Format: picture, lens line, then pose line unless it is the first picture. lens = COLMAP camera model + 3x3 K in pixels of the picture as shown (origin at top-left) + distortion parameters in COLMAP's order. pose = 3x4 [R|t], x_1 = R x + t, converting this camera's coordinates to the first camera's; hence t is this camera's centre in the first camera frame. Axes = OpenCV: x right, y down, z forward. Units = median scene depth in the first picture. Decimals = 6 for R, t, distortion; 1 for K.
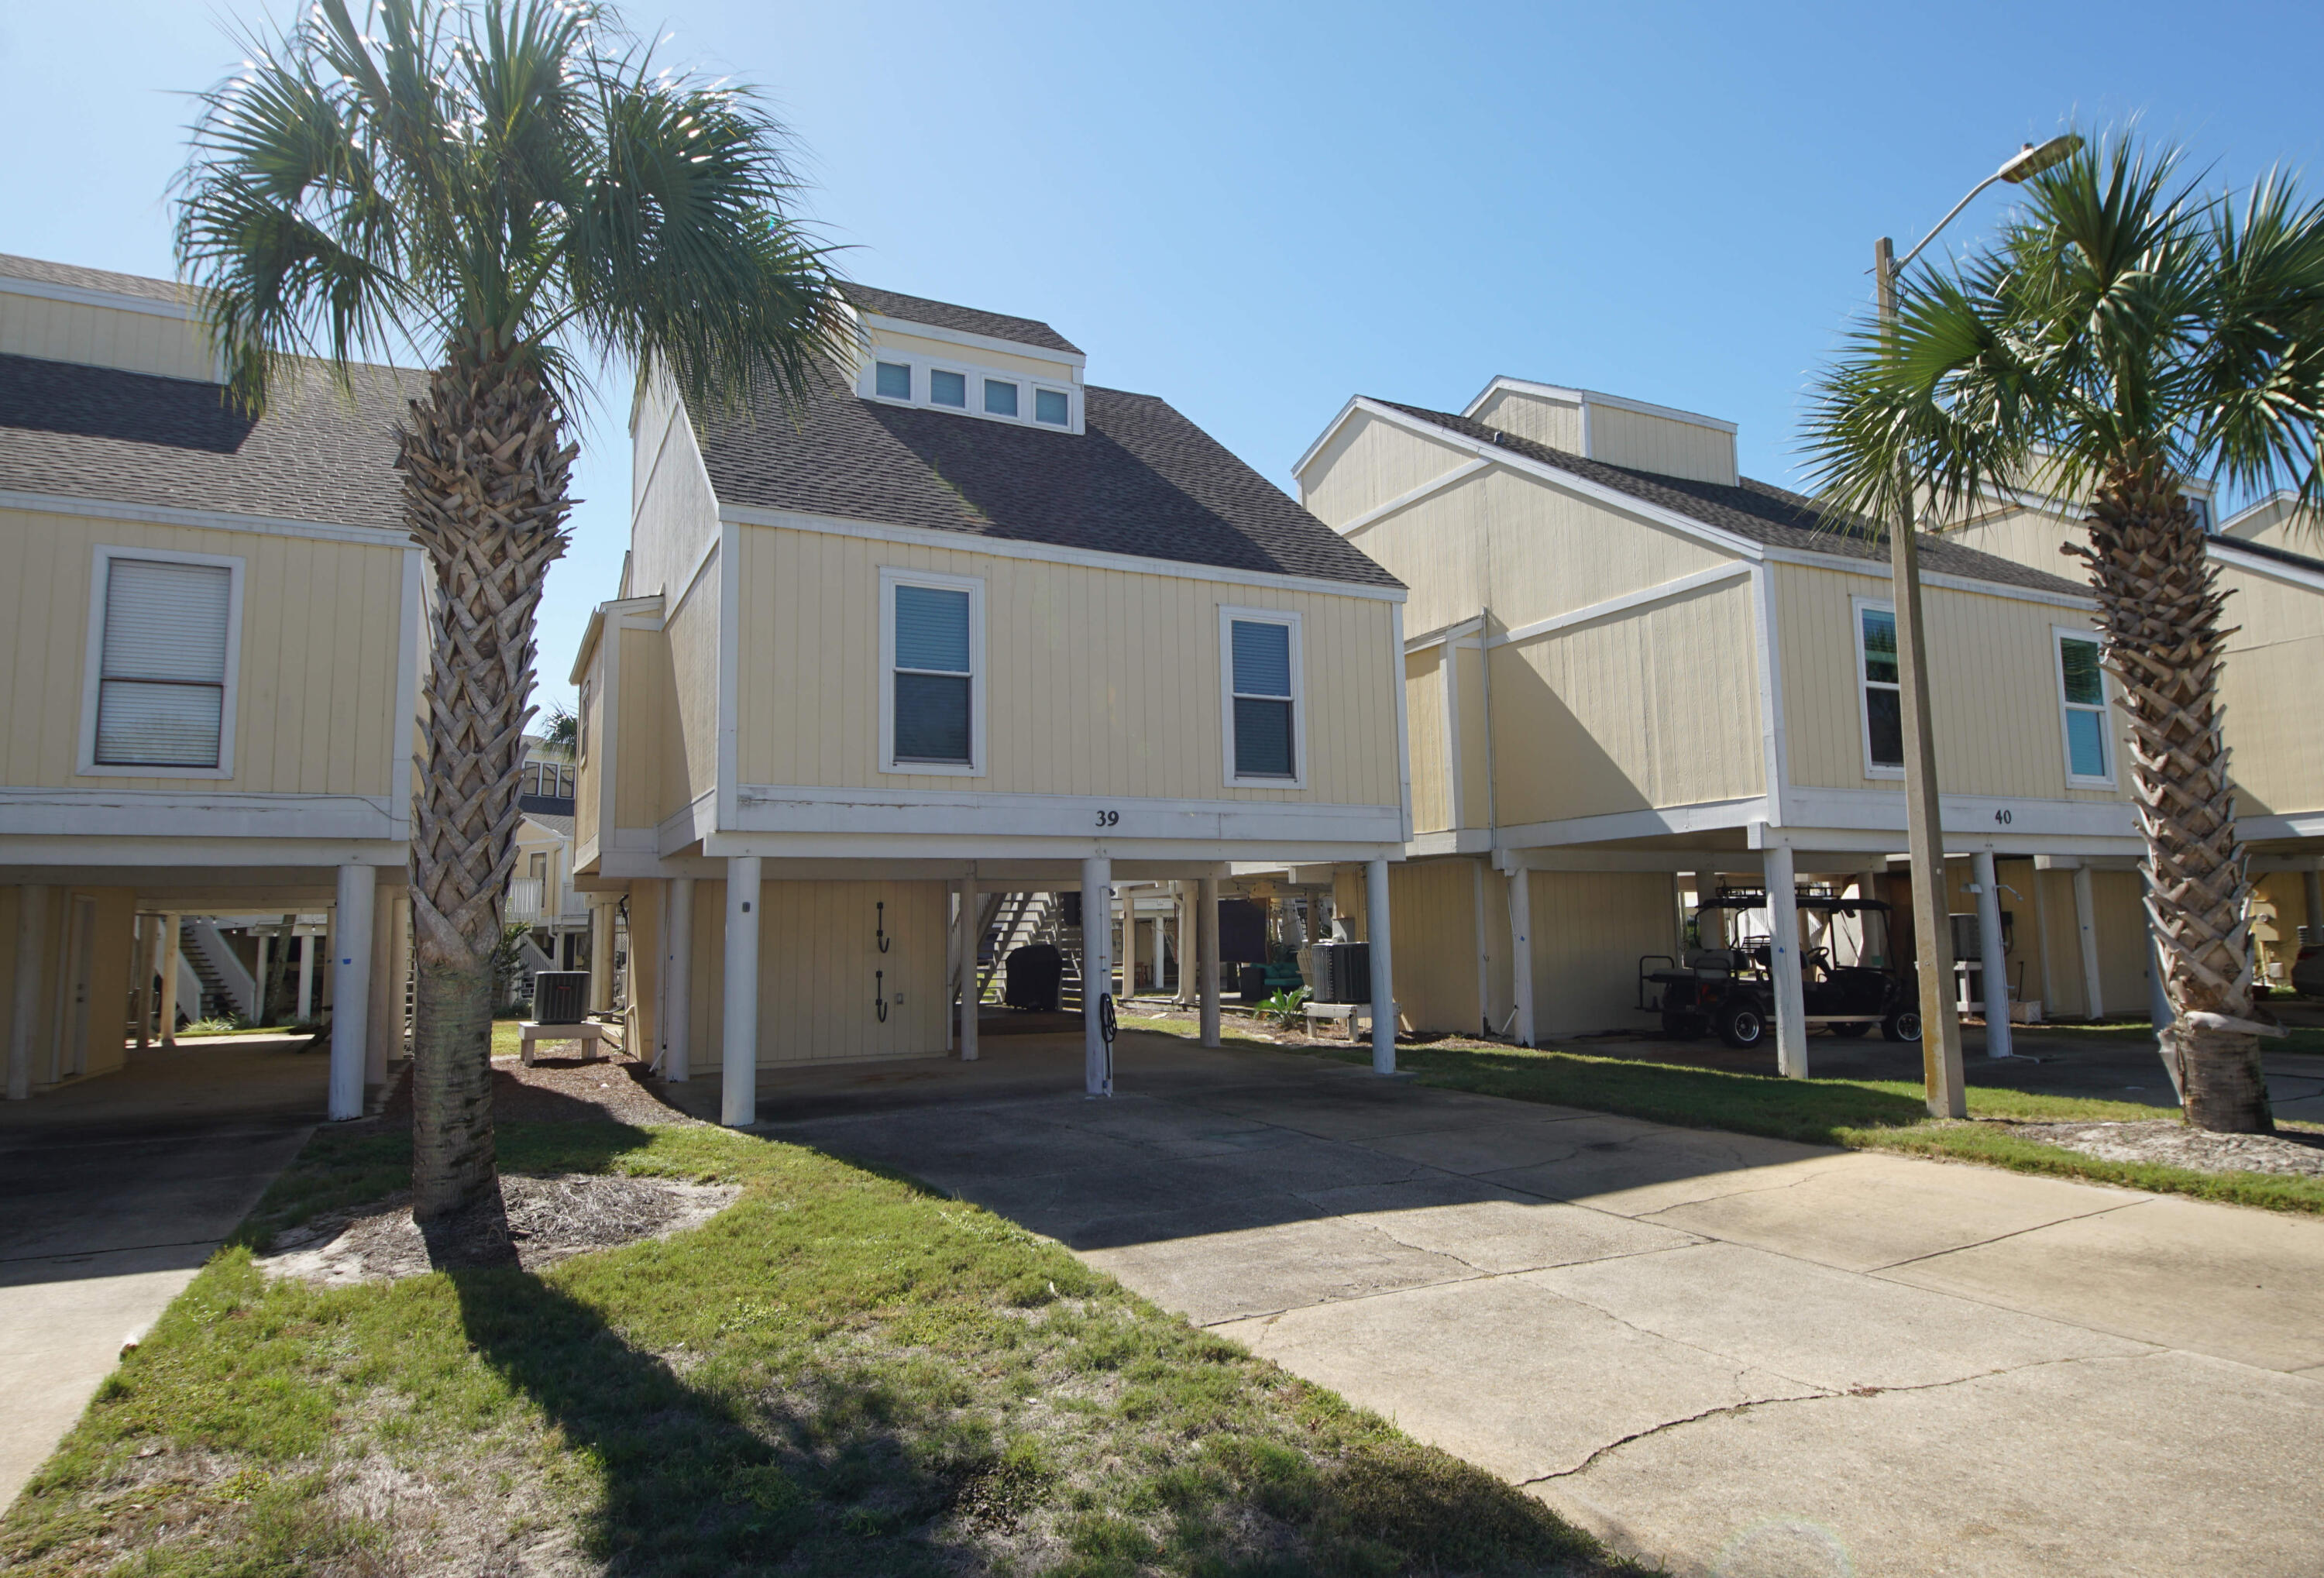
lens RADIAL K [[1337.5, 0, 1156.0], [0, 1337.5, 785.8], [0, 0, 1]] dist [0.002368, -0.004103]
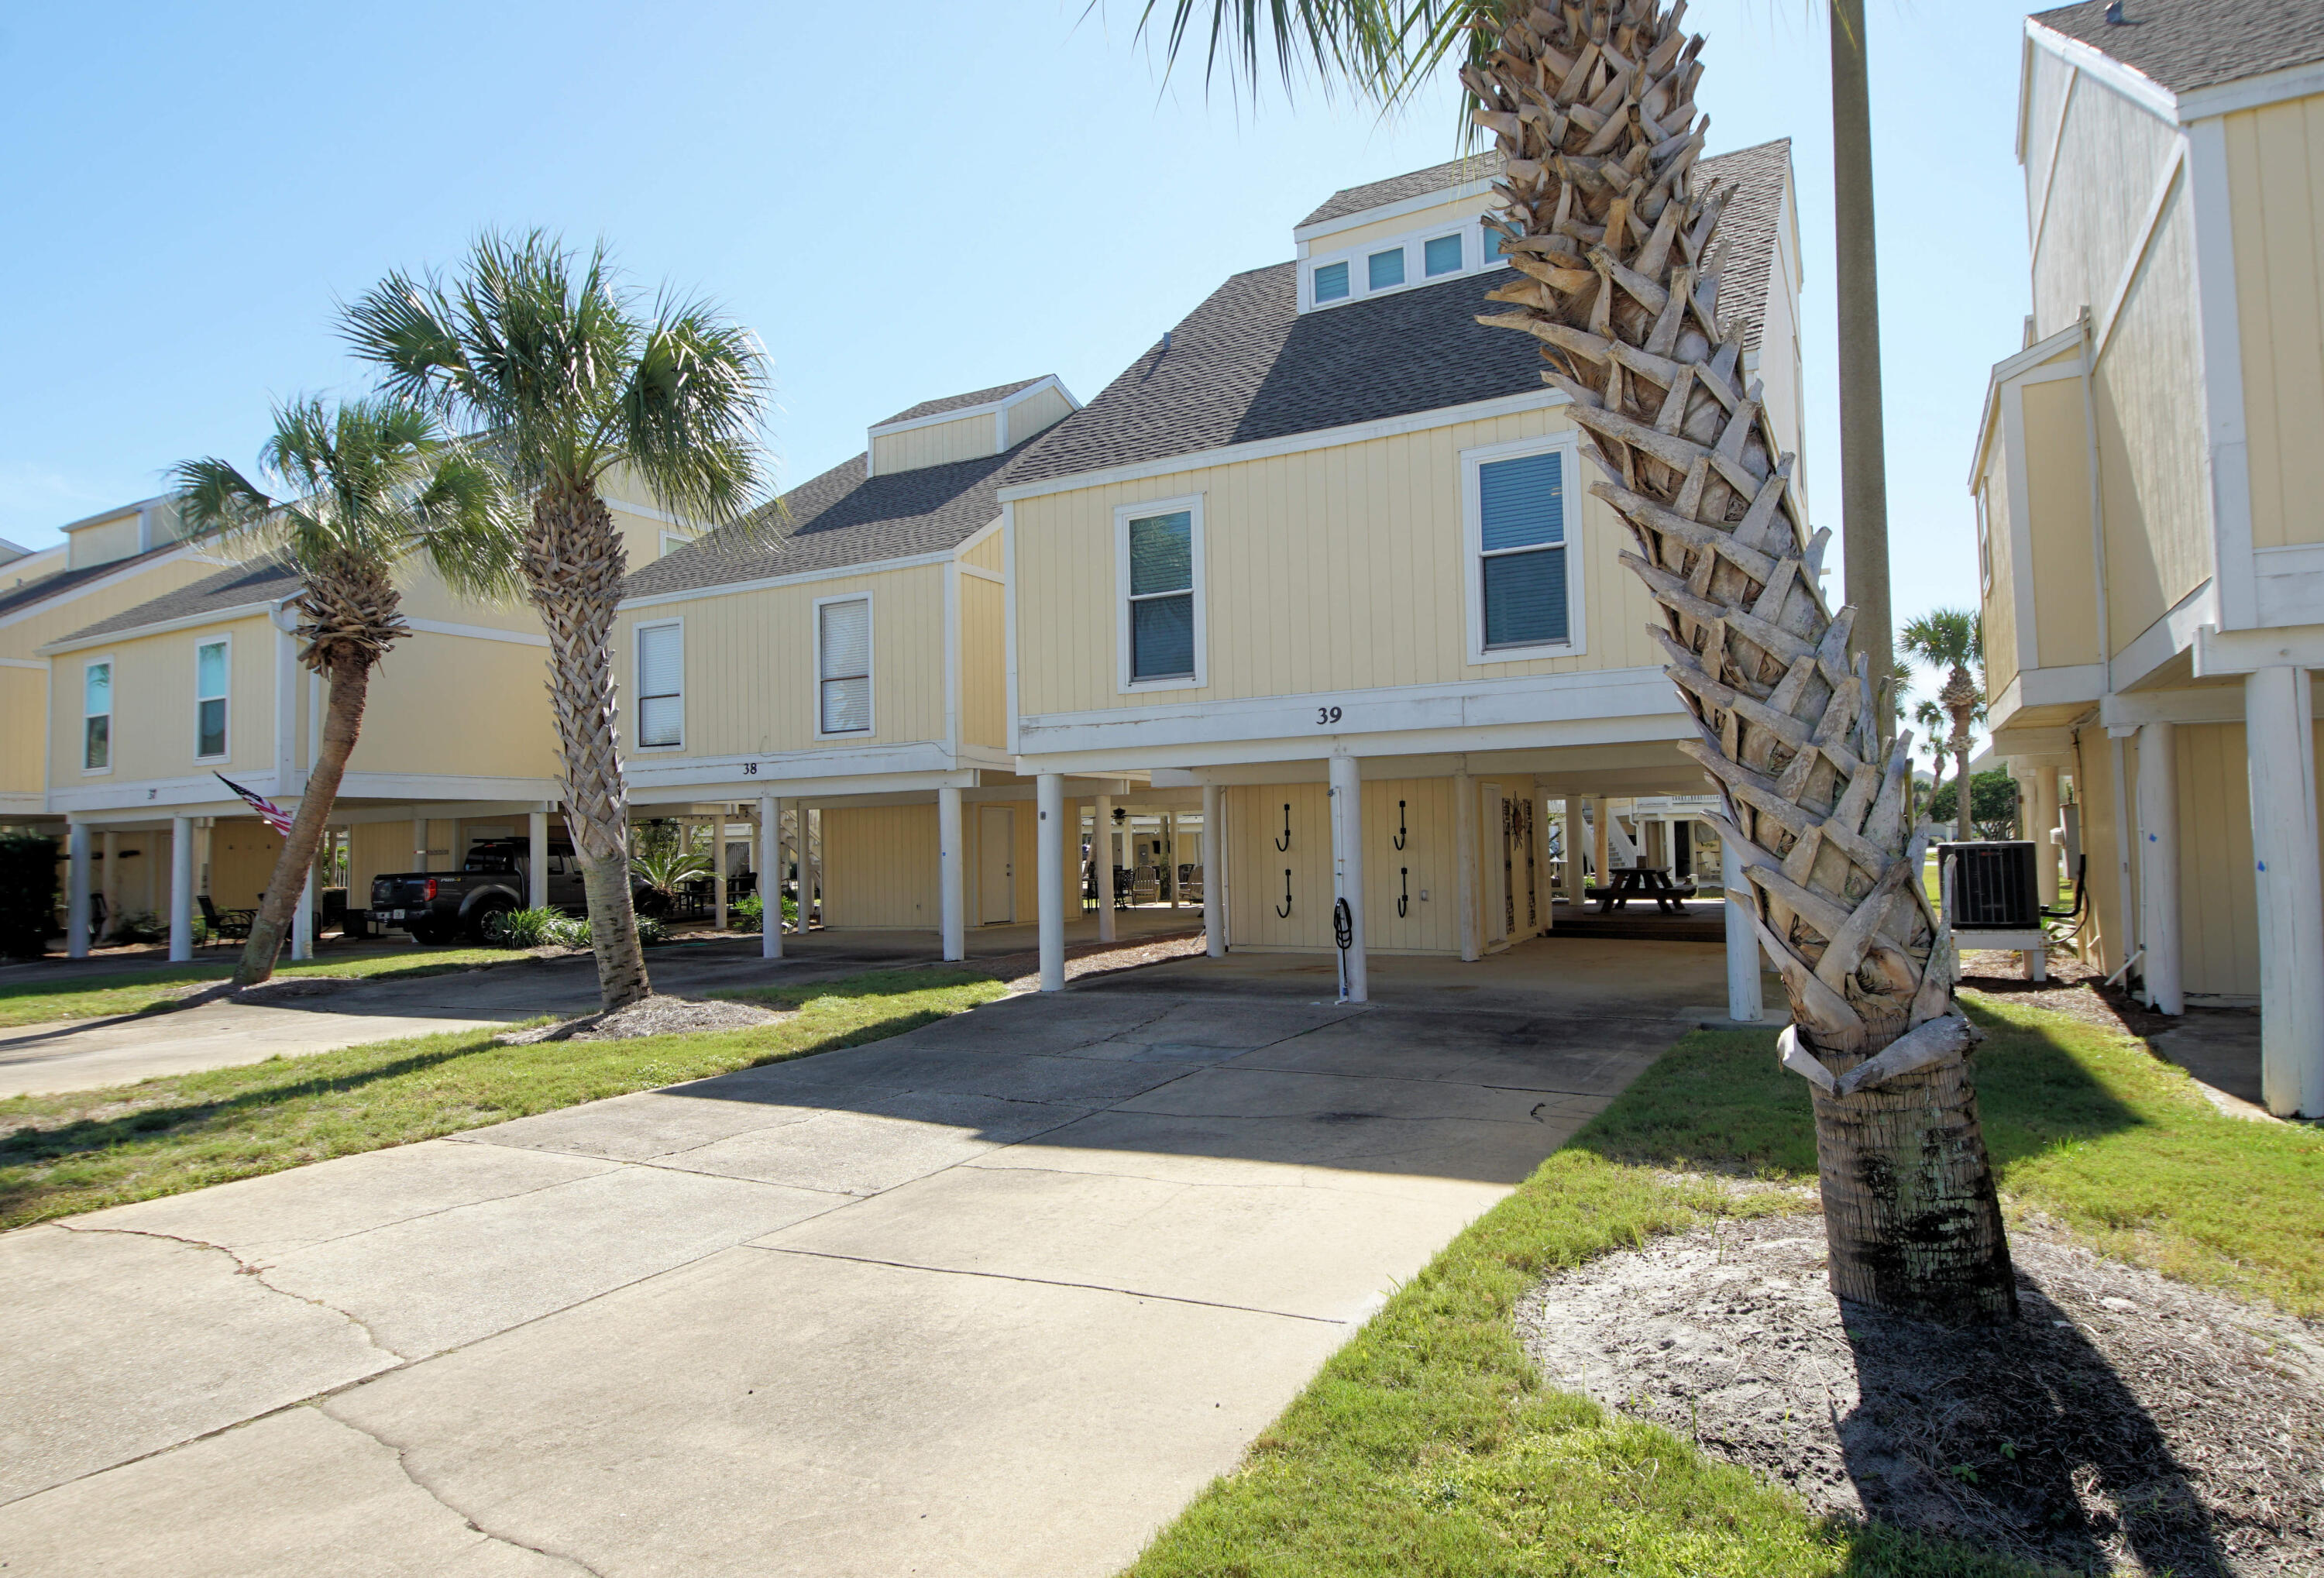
lens RADIAL K [[1337.5, 0, 1148.0], [0, 1337.5, 789.0], [0, 0, 1]] dist [0.002368, -0.004103]
pose [[0.542996, -0.024968, -0.839364, 0.718823], [0.104653, 0.993777, 0.038140, 0.027925], [0.833188, -0.108552, 0.542230, 0.394762]]
